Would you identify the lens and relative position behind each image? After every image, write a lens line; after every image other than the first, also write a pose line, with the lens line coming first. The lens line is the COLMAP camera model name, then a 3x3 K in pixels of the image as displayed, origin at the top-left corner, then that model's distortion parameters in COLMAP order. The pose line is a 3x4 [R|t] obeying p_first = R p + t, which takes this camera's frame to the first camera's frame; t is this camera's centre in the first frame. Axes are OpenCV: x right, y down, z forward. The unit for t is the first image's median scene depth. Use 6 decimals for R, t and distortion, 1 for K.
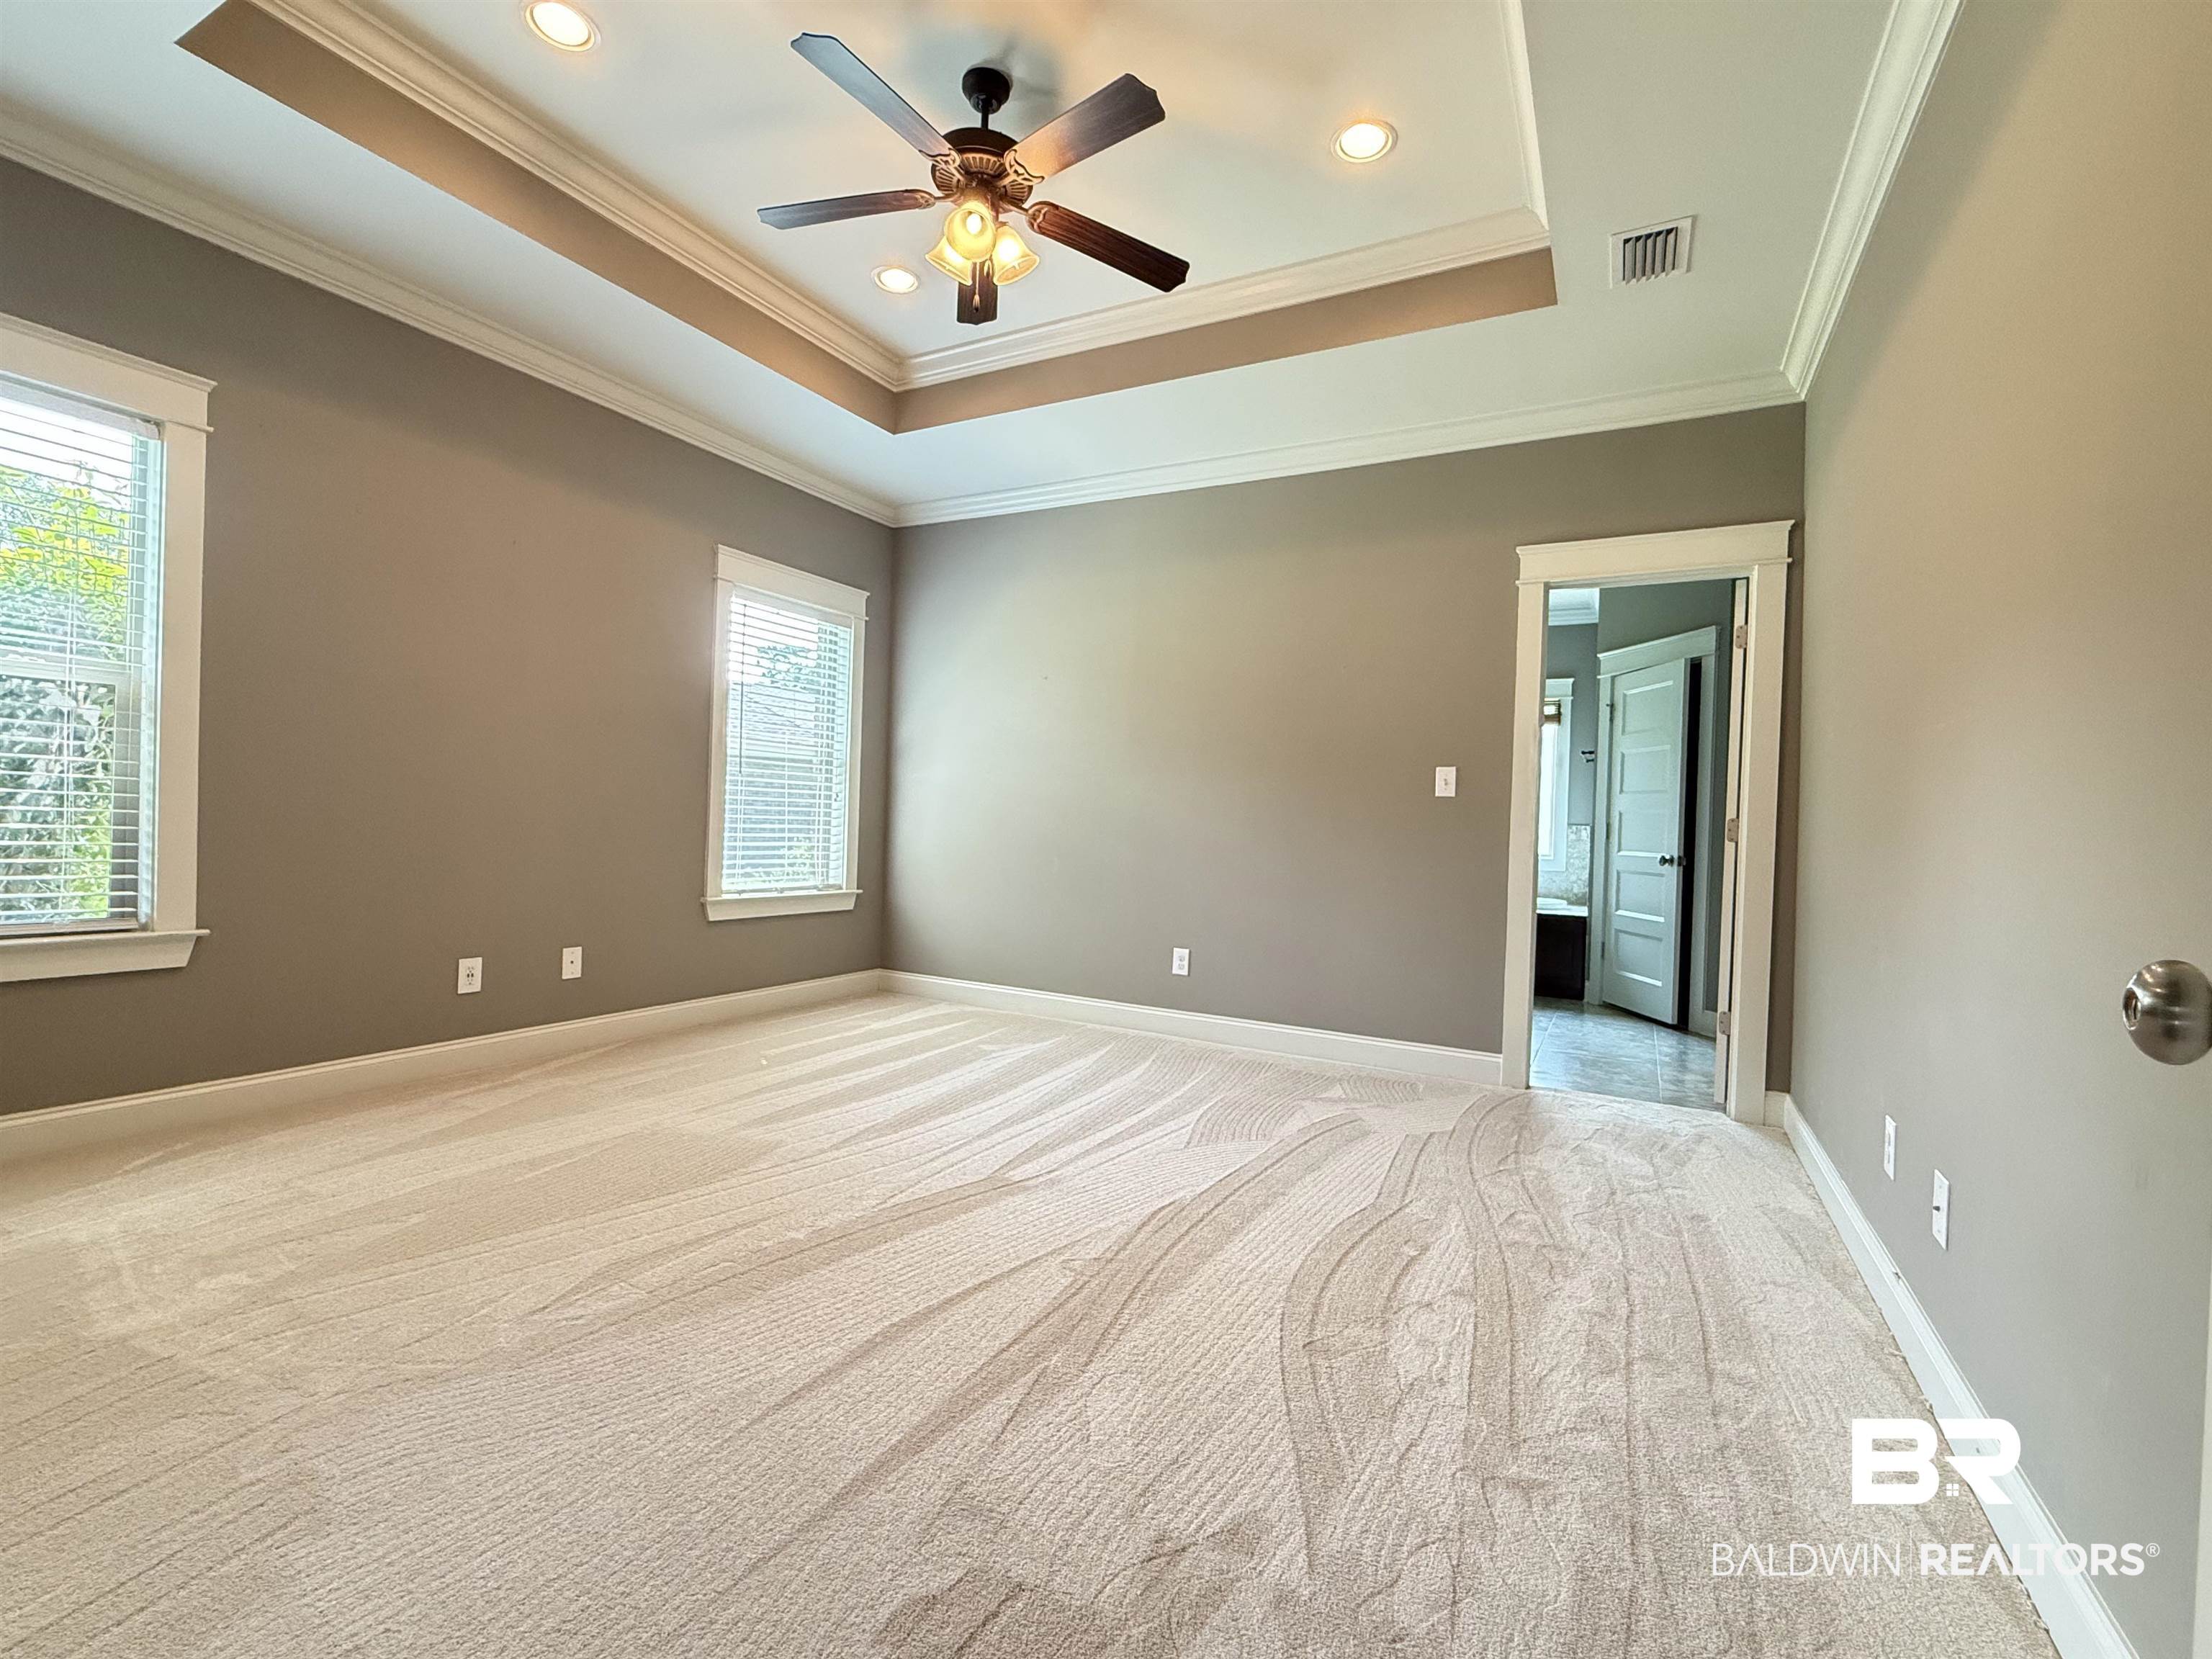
lens RADIAL K [[995.0, 0, 1106.0], [0, 995.0, 829.5], [0, 0, 1]] dist [0.000954, 0.000101]
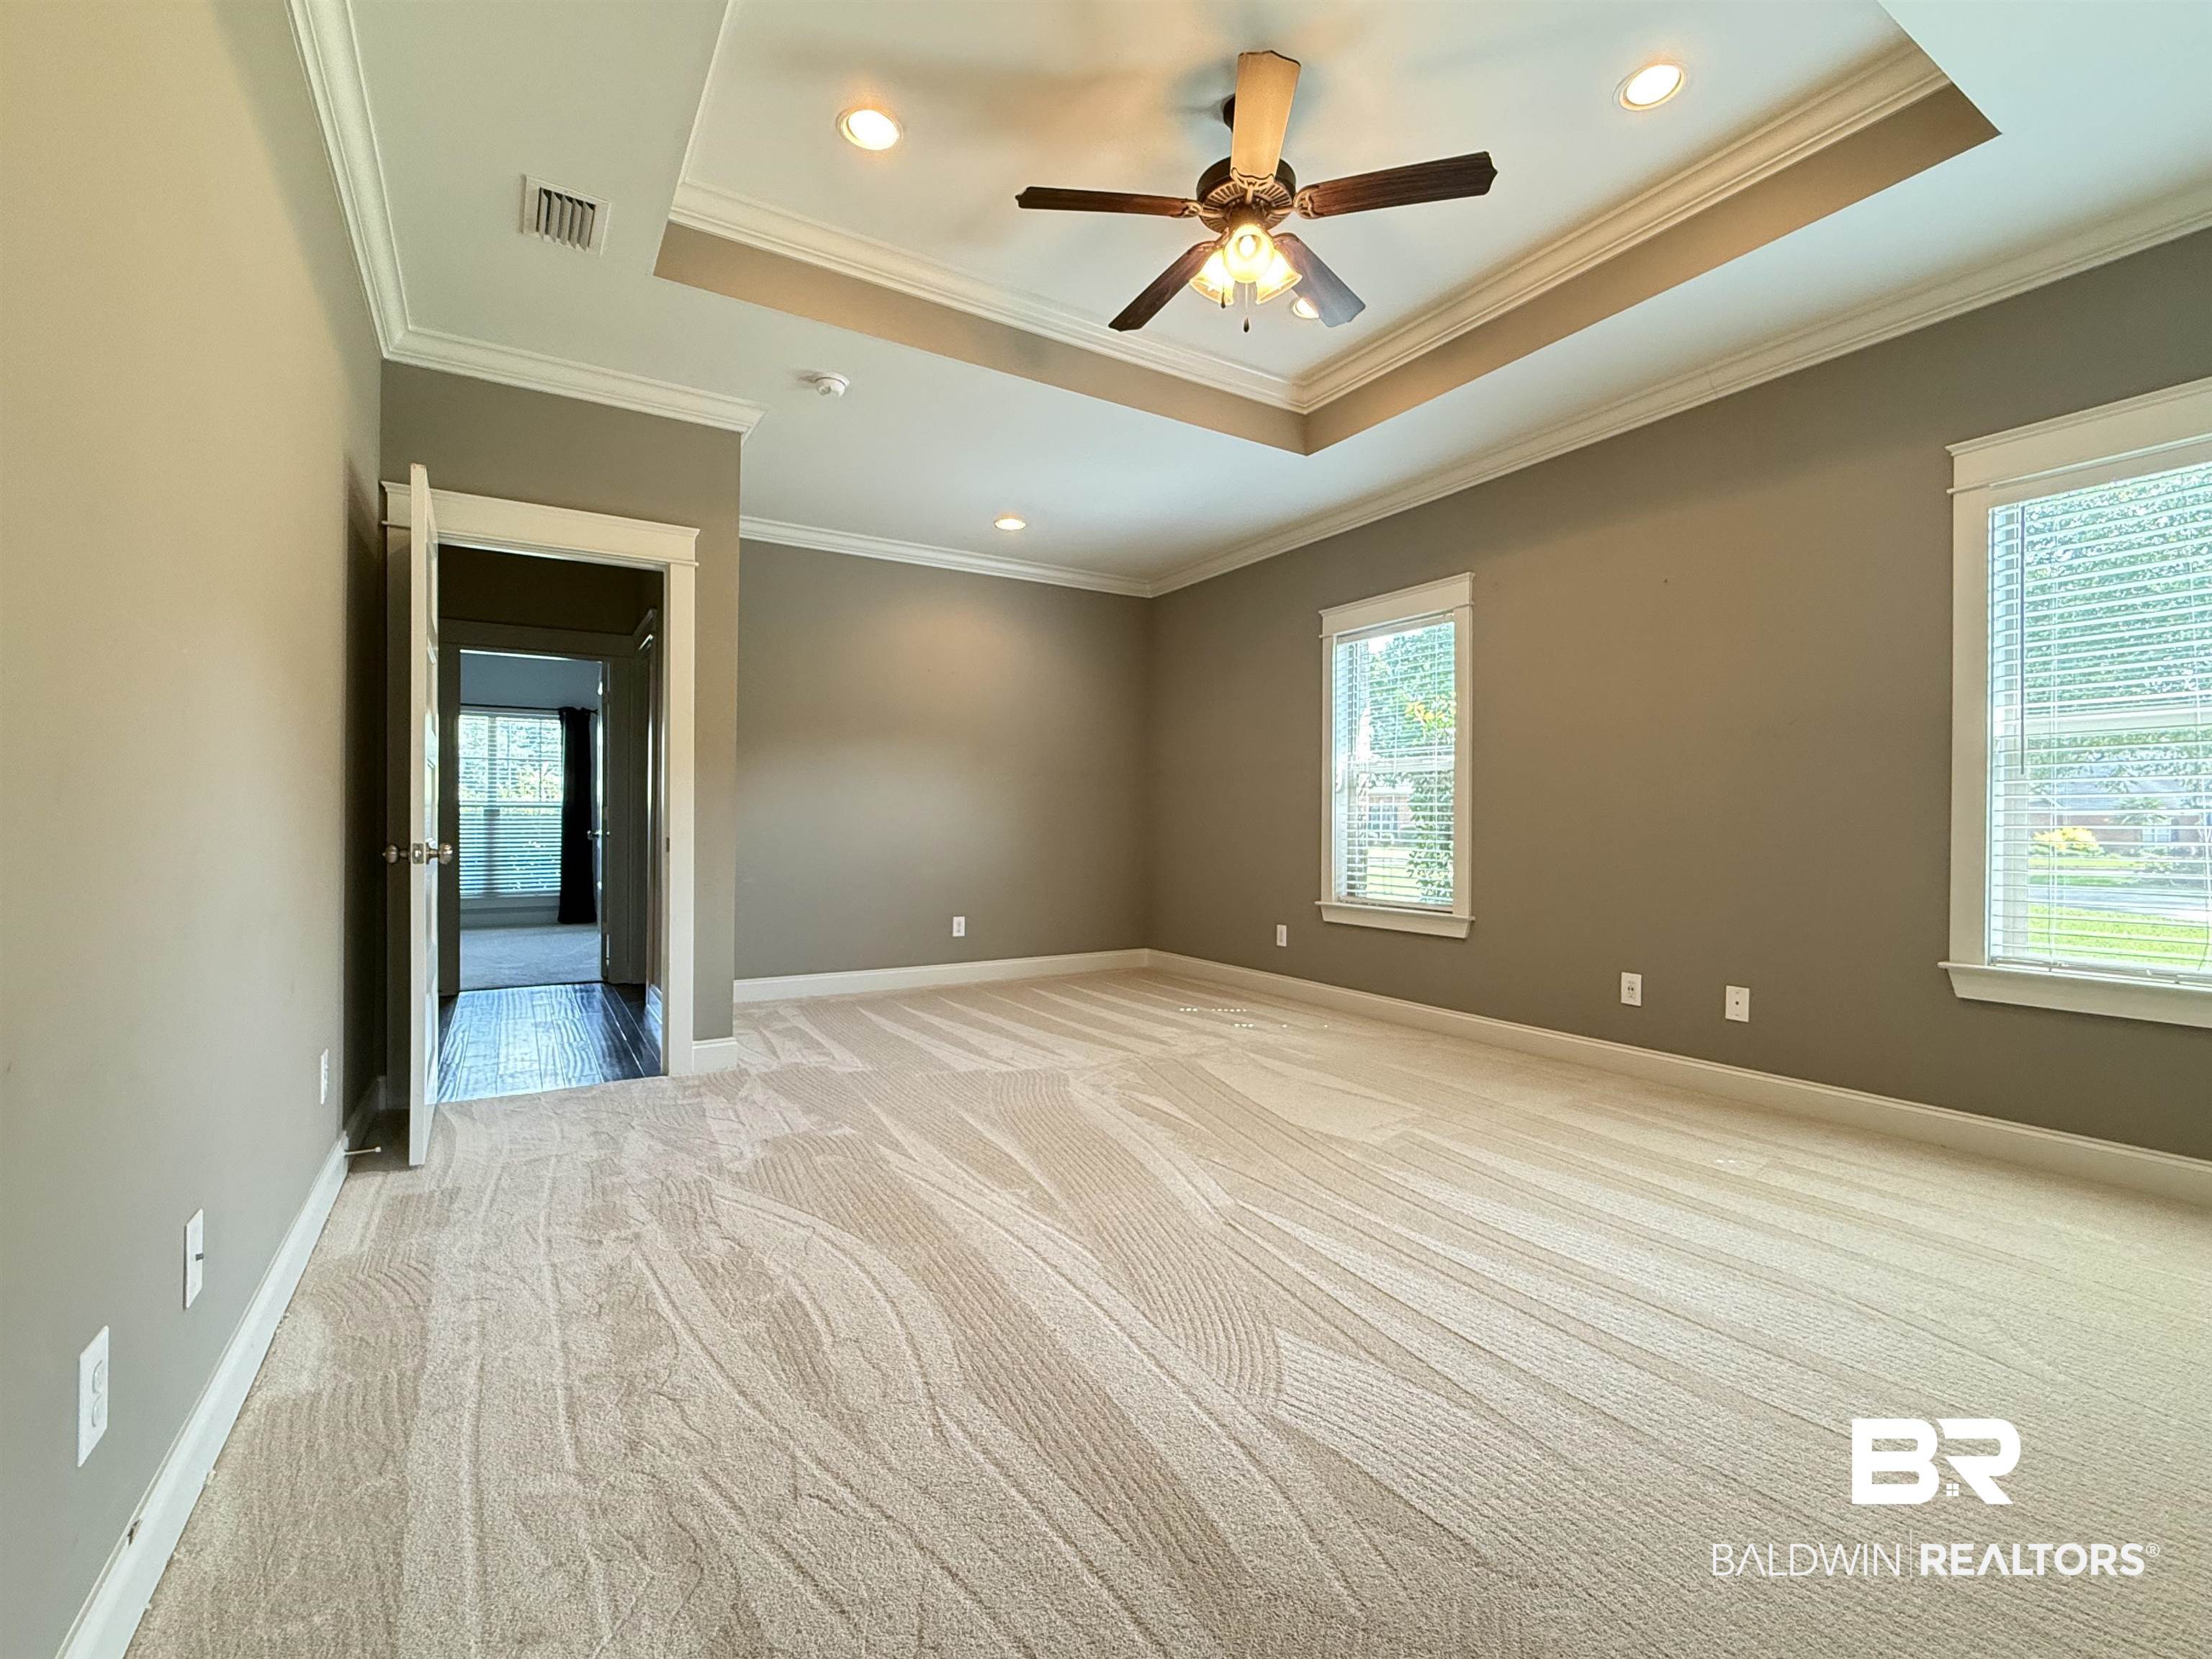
lens RADIAL K [[946.6, 0, 1106.0], [0, 946.6, 829.5], [0, 0, 1]] dist [-0.022798, -0.000094]
pose [[-0.503905, -0.036888, -0.862971, 0.684740], [-0.030085, 0.999231, -0.025145, 0.017711], [0.863235, 0.013291, -0.504627, 1.262630]]
